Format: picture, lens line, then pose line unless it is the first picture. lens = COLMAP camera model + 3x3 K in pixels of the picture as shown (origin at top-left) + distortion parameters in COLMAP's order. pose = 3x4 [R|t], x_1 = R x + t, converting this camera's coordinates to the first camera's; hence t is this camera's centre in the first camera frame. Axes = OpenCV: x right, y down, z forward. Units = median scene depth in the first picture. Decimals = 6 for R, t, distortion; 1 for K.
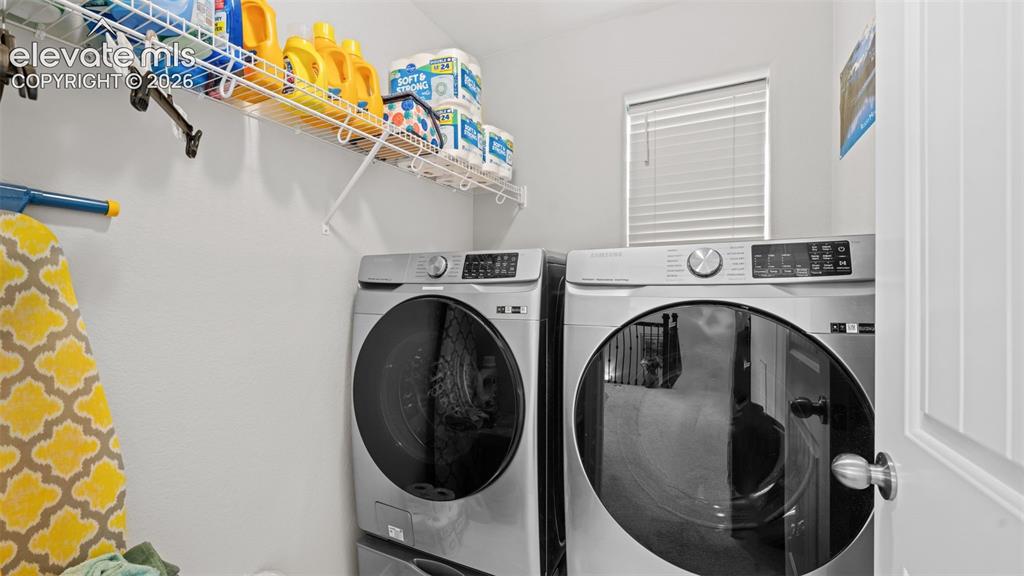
lens RADIAL K [[413.2, 0, 509.3], [0, 413.2, 290.4], [0, 0, 1]] dist [0.000657, -0.000439]
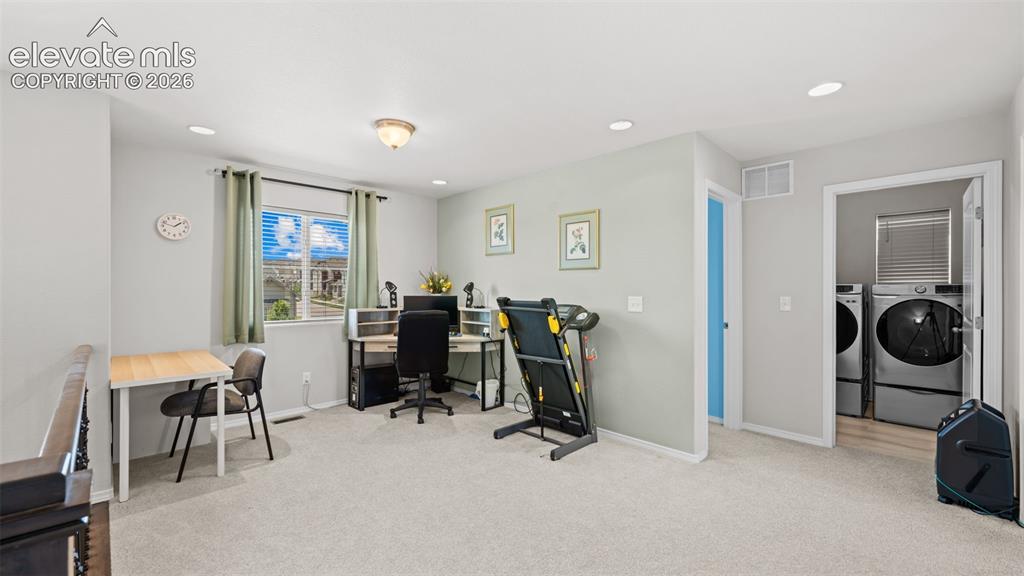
lens RADIAL K [[413.2, 0, 509.3], [0, 413.2, 290.4], [0, 0, 1]] dist [0.000657, -0.000439]
pose [[0.949479, -0.003001, -0.313818, -1.694570], [0.006363, 0.999933, 0.009689, -0.102397], [0.313767, -0.011196, 0.949434, -3.341406]]
